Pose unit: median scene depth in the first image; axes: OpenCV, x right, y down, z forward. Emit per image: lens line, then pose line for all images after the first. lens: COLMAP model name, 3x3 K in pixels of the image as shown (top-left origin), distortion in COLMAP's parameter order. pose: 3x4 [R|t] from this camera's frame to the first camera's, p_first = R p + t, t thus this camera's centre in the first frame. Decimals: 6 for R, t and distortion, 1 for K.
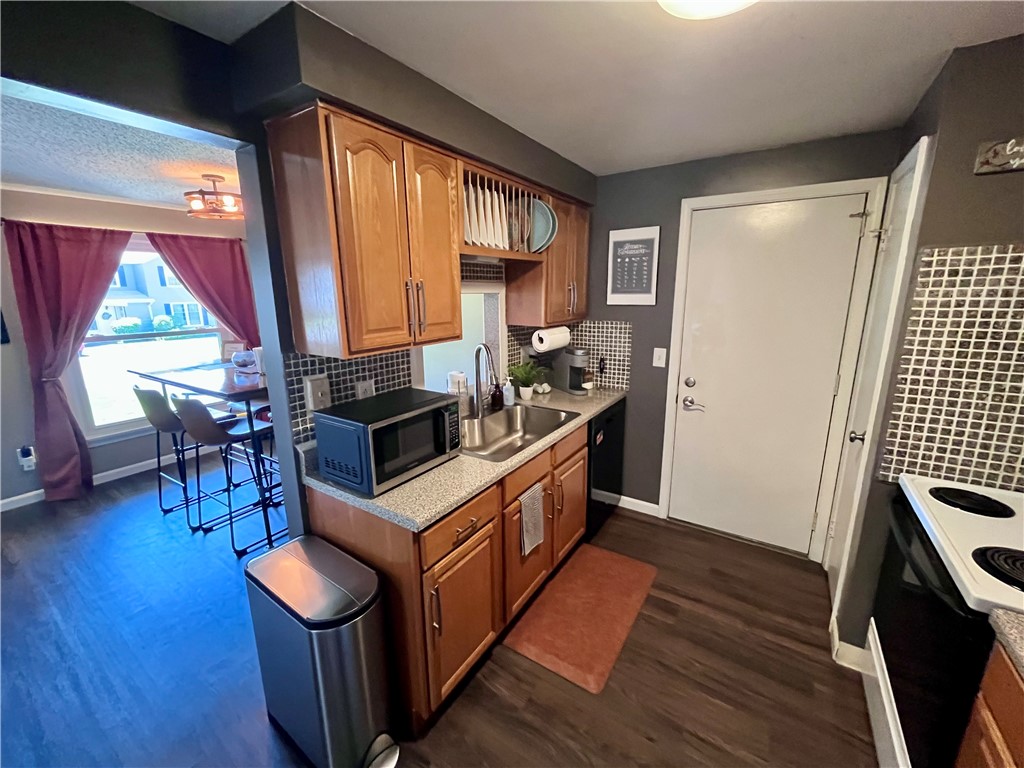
lens RADIAL K [[414.0, 0, 509.9], [0, 414.0, 385.8], [0, 0, 1]] dist [-0.004371, -0.000142]
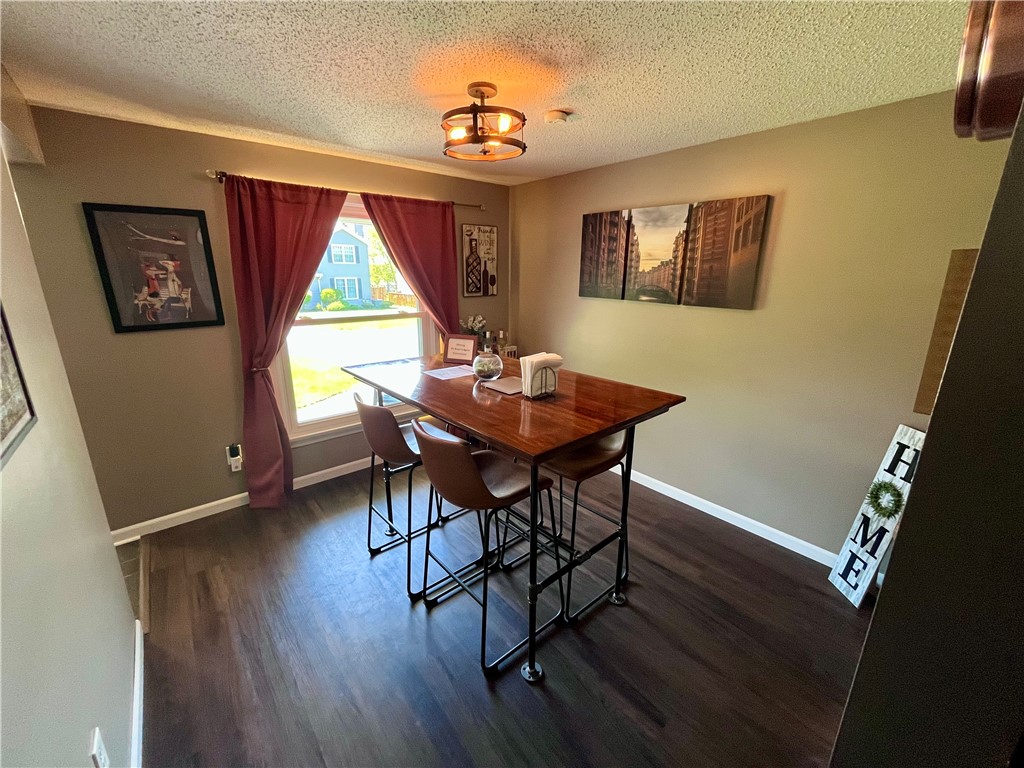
lens RADIAL K [[414.0, 0, 513.7], [0, 414.0, 381.3], [0, 0, 1]] dist [-0.004371, -0.000142]
pose [[0.961530, 0.082001, -0.262176, -0.376494], [-0.072387, 0.996309, 0.046136, -0.065768], [0.264991, -0.025383, 0.963917, 0.306324]]
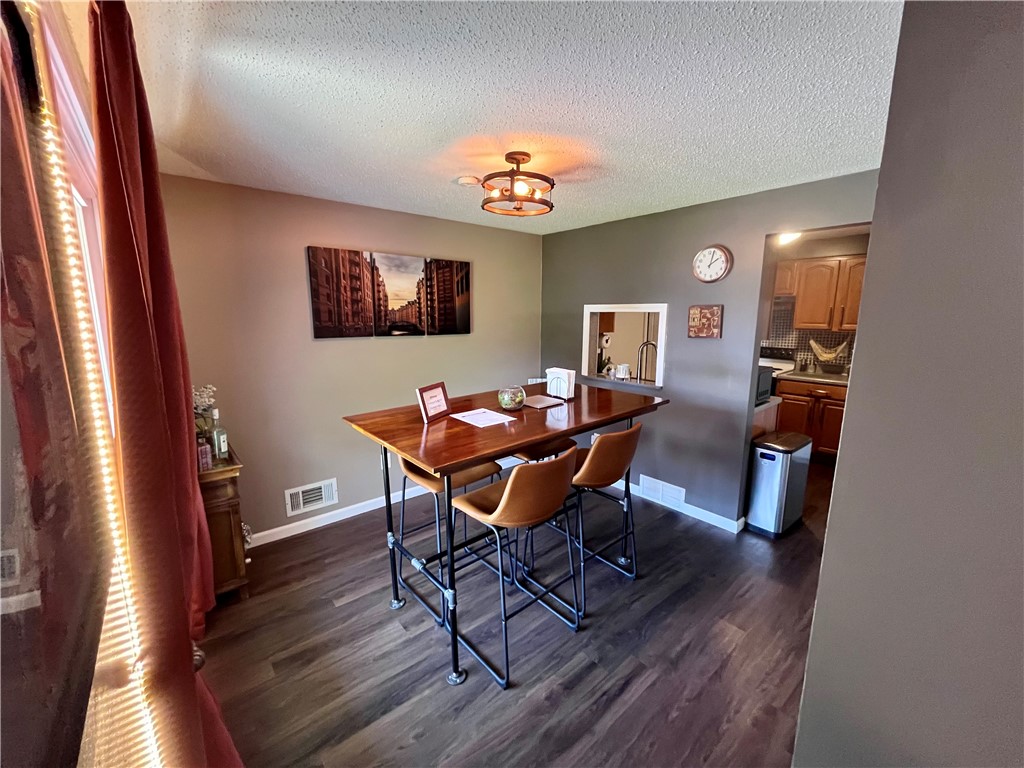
lens RADIAL K [[414.0, 0, 510.0], [0, 414.0, 383.8], [0, 0, 1]] dist [-0.004371, -0.000142]
pose [[0.278050, -0.162732, 0.946682, -1.418628], [0.215051, 0.971075, 0.103762, -0.164910], [-0.936184, 0.174734, 0.305003, 0.781295]]
